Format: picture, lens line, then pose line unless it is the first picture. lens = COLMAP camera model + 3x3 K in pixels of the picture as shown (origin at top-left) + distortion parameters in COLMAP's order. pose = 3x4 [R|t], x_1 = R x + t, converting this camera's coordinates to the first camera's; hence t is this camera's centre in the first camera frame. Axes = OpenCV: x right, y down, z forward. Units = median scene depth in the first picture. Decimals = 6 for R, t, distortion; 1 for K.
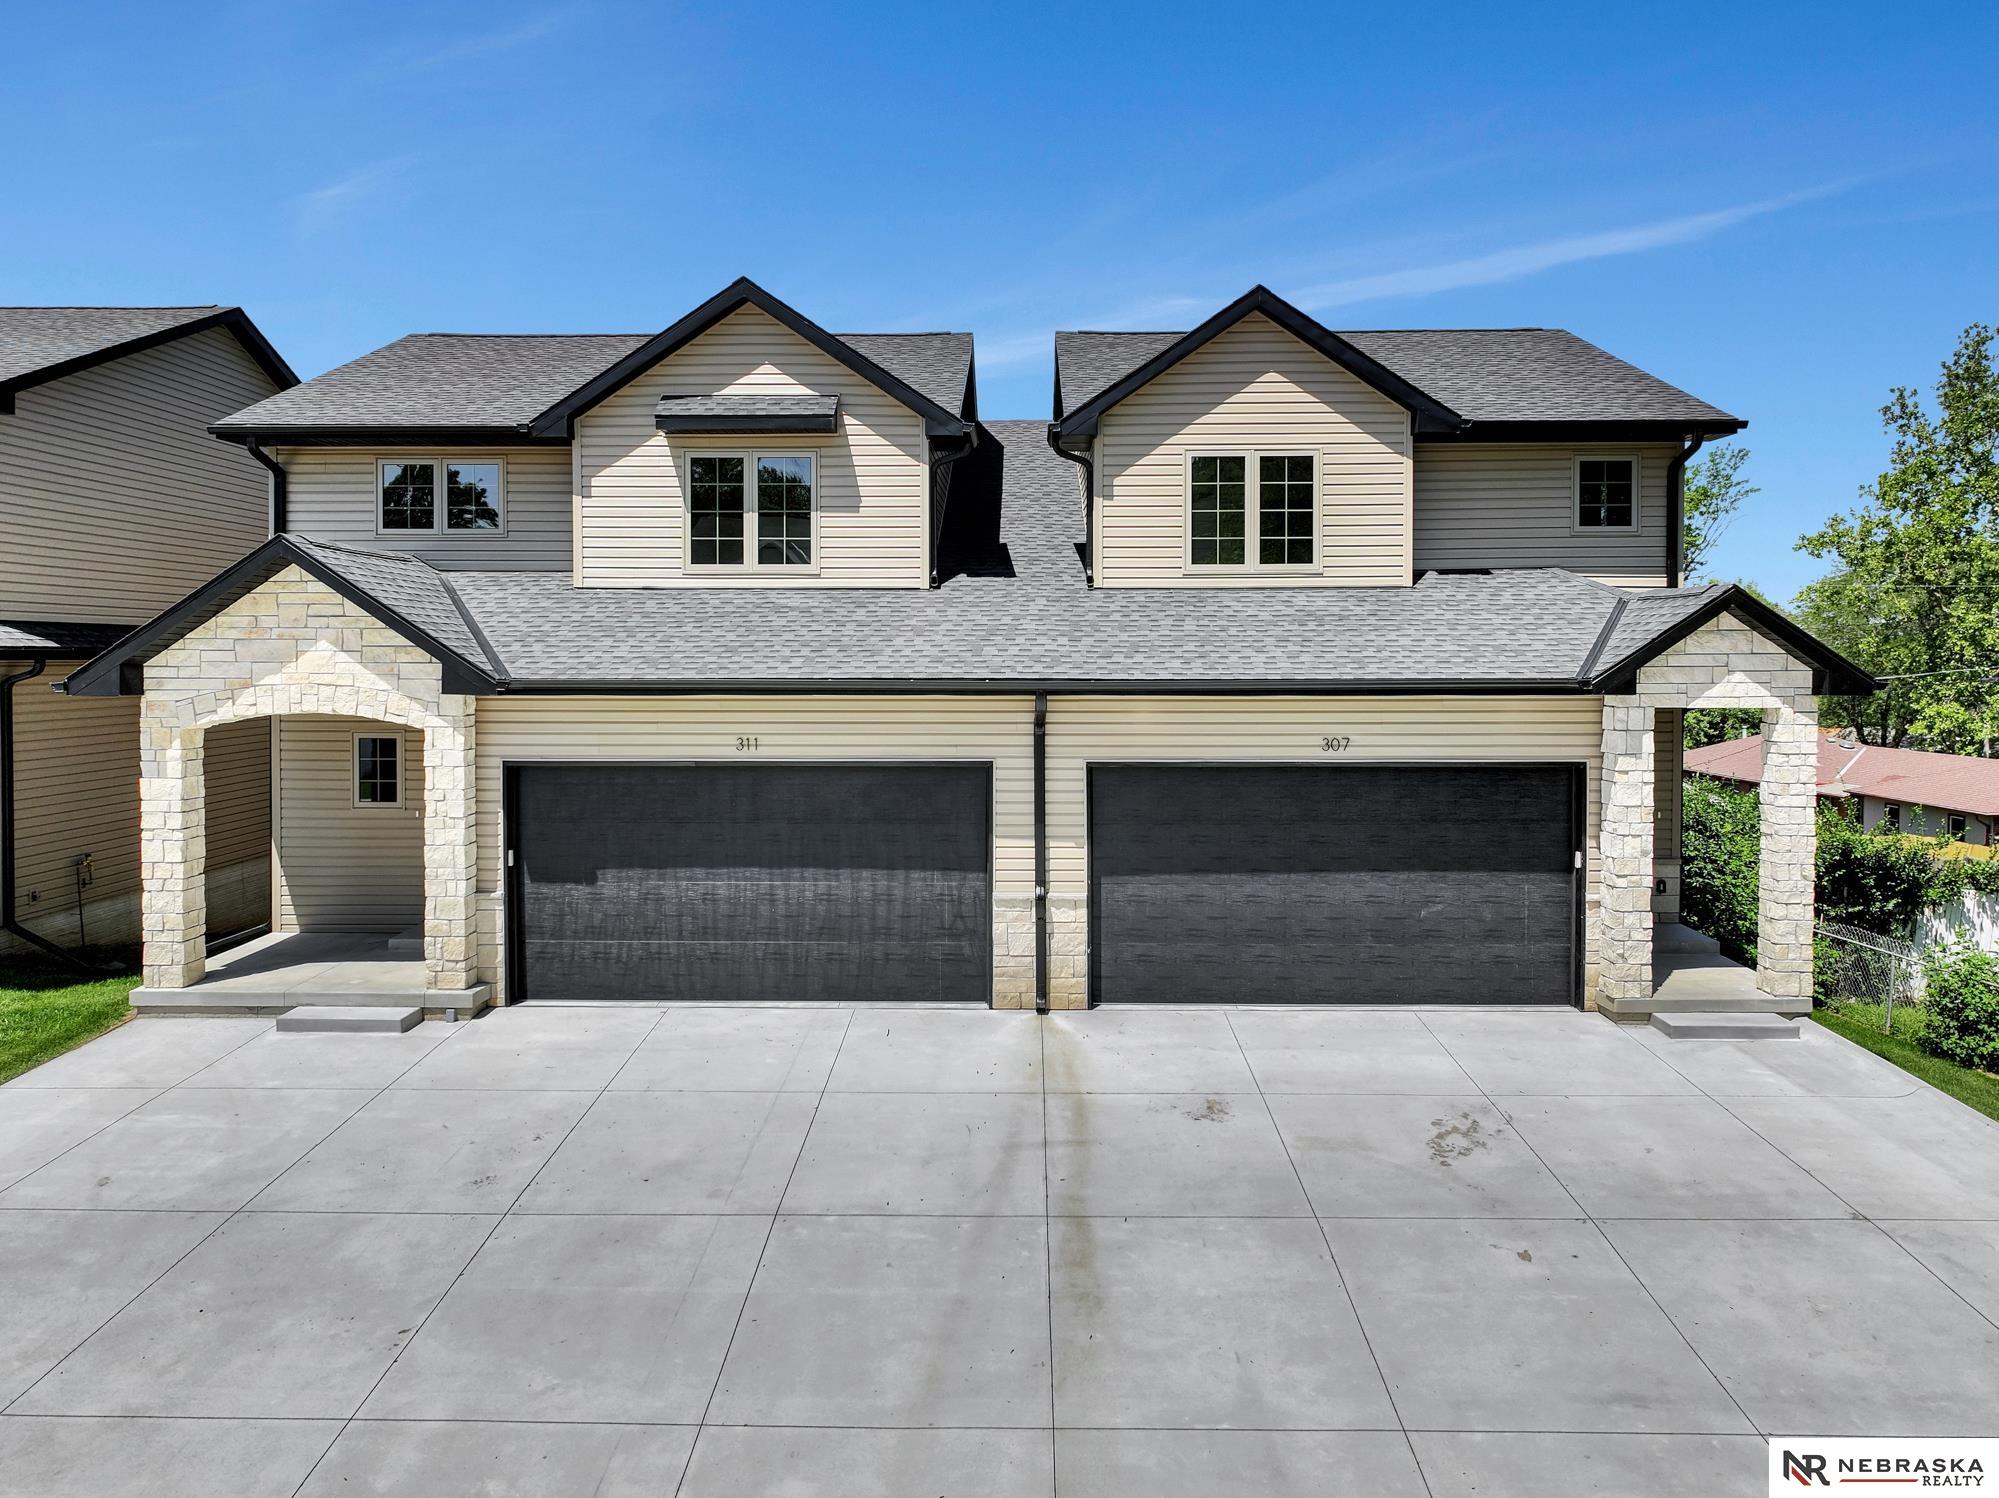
lens RADIAL K [[1426.1, 0, 990.0], [0, 1426.1, 666.1], [0, 0, 1]] dist [0.003172, 0.000503]
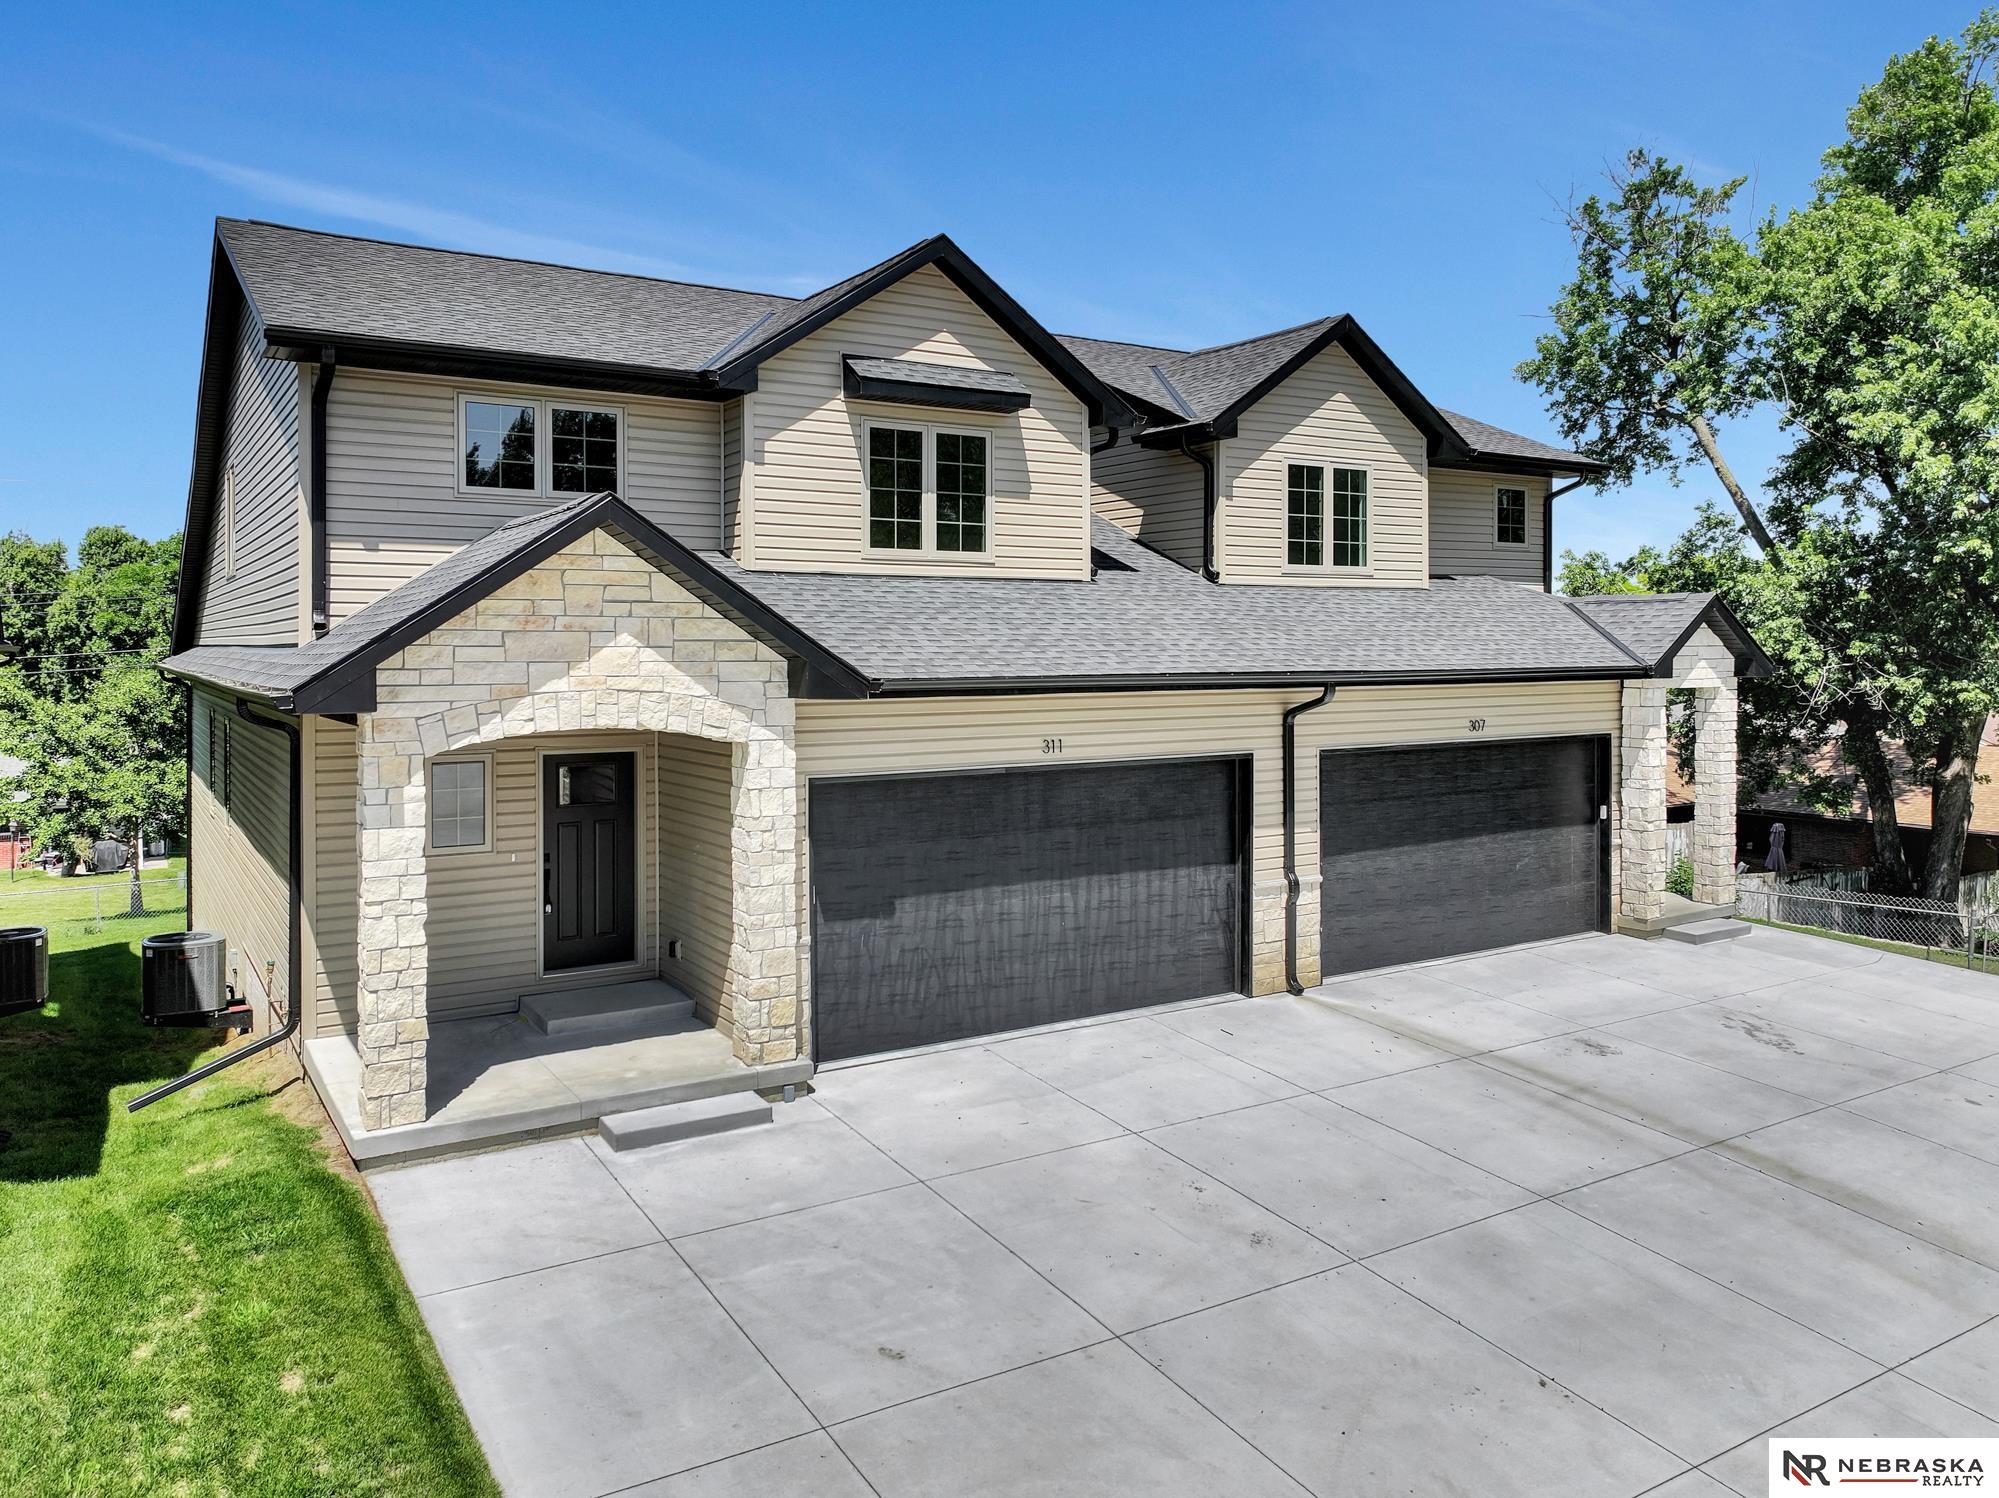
lens RADIAL K [[1426.1, 0, 990.0], [0, 1426.1, 666.1], [0, 0, 1]] dist [0.003172, 0.000503]
pose [[0.839585, -0.010137, 0.543134, -0.696183], [0.009179, 0.999948, 0.004473, -0.001774], [-0.543151, 0.001230, 0.839634, 0.243828]]
